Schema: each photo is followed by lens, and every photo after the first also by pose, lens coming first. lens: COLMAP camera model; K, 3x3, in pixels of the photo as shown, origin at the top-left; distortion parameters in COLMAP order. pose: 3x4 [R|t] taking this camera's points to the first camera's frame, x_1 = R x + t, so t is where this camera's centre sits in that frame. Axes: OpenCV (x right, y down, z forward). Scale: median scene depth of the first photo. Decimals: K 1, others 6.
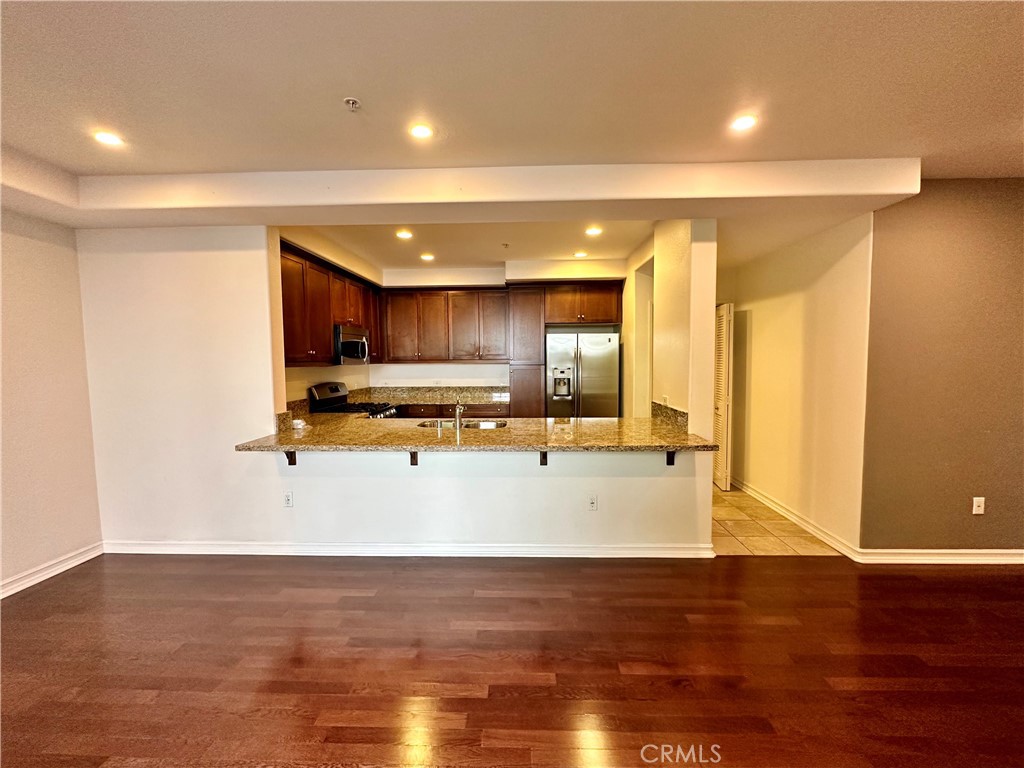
lens RADIAL K [[424.7, 0, 512.0], [0, 424.7, 384.0], [0, 0, 1]] dist [0.001911, 0.000601]
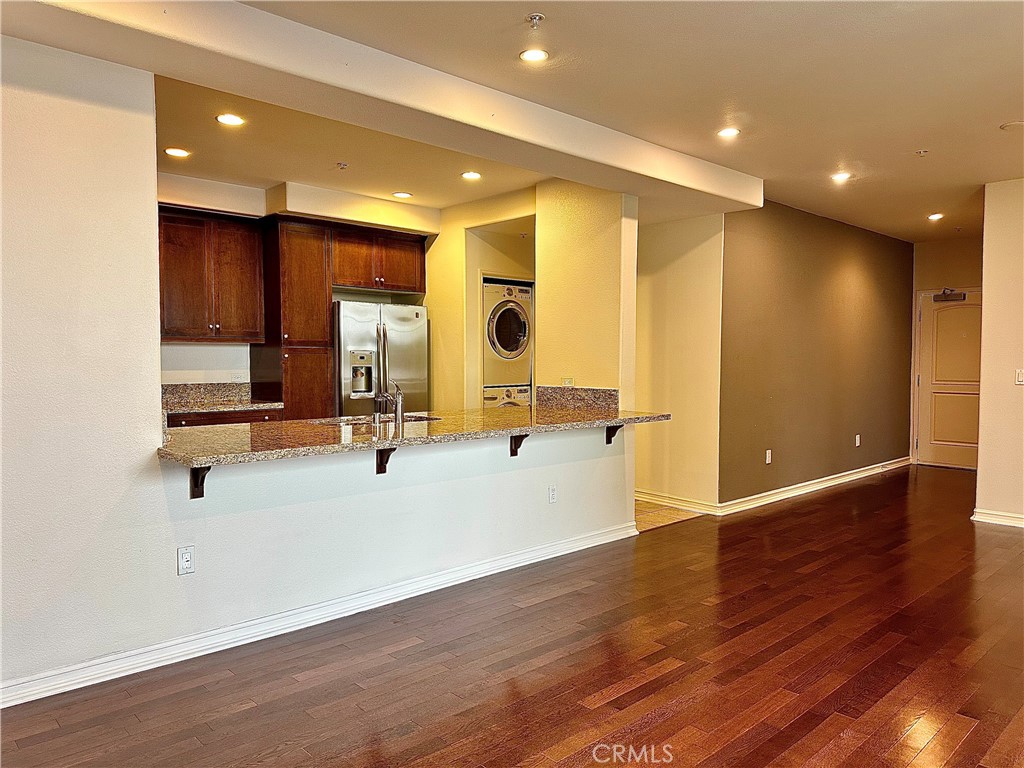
lens RADIAL K [[715.5, 0, 512.9], [0, 715.5, 388.6], [0, 0, 1]] dist [0.103458, -0.139048]
pose [[0.709743, -0.021667, 0.704128, -0.843326], [0.035866, 0.999342, -0.005401, 0.059228], [-0.703547, 0.029088, 0.710053, -0.002993]]
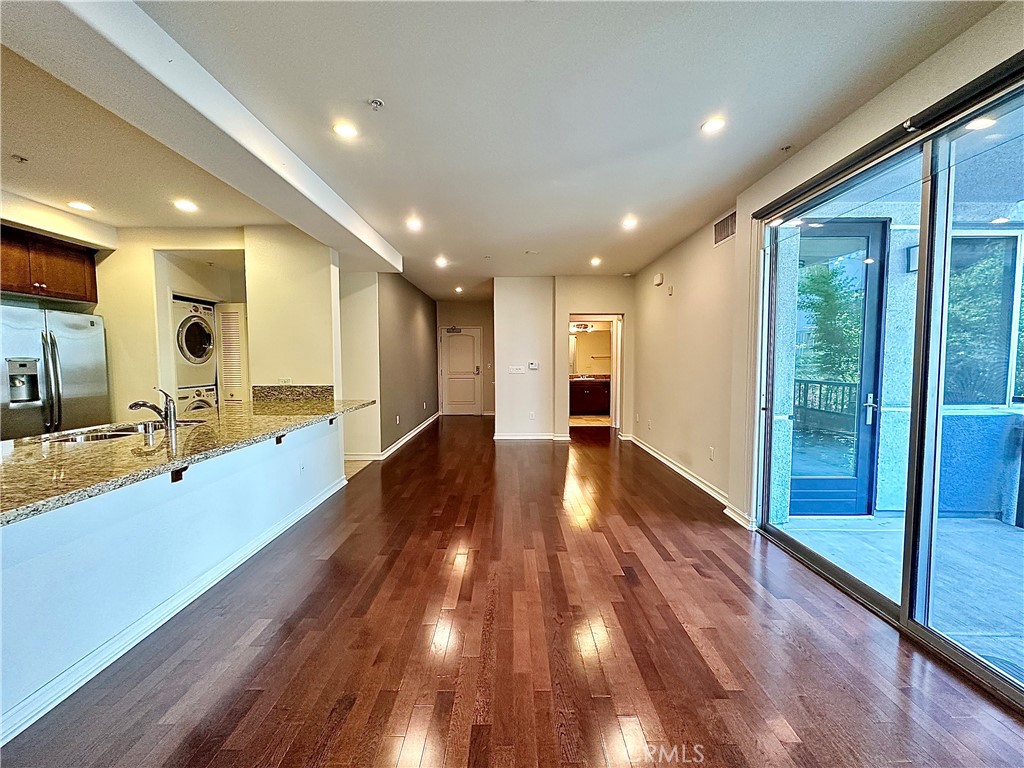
lens RADIAL K [[408.7, 0, 512.0], [0, 408.7, 384.0], [0, 0, 1]] dist [-0.002745, -0.000178]
pose [[-0.031437, -0.052698, 0.998116, -0.857018], [0.064763, 0.996403, 0.054647, 0.024820], [-0.997405, 0.066359, -0.027911, 0.411288]]
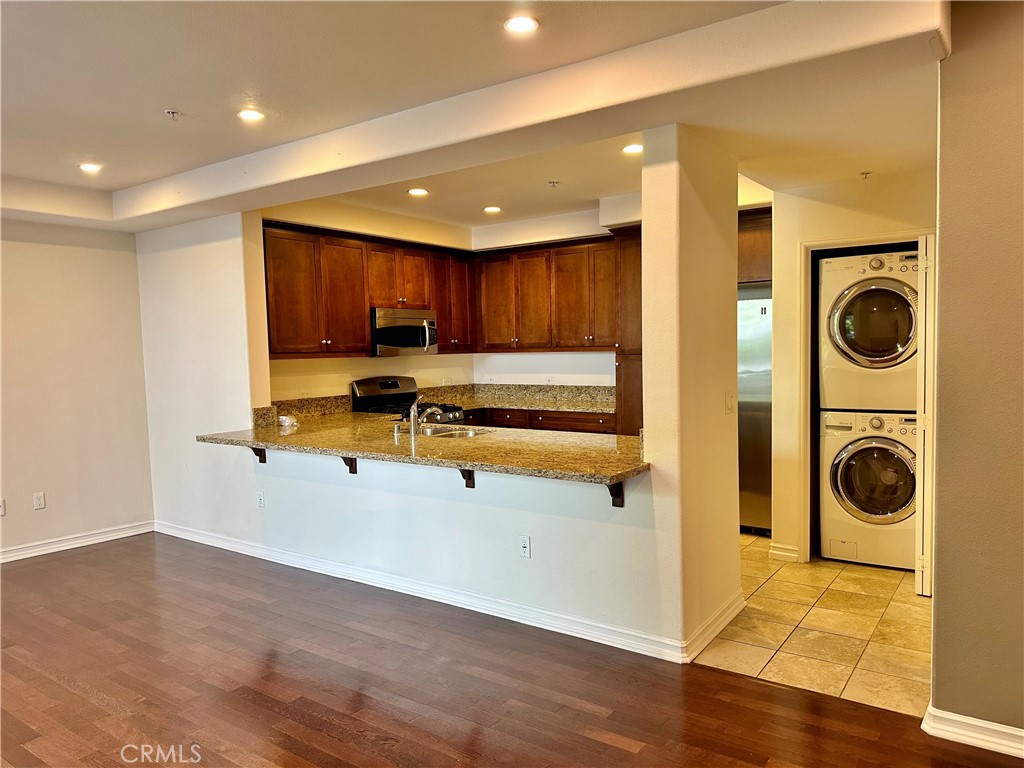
lens RADIAL K [[715.5, 0, 512.9], [0, 715.5, 388.6], [0, 0, 1]] dist [0.103458, -0.139048]
pose [[0.830751, 0.022849, -0.556175, 0.782927], [-0.018786, 0.999739, 0.013012, -0.004948], [0.556327, -0.000362, 0.830963, -0.024974]]
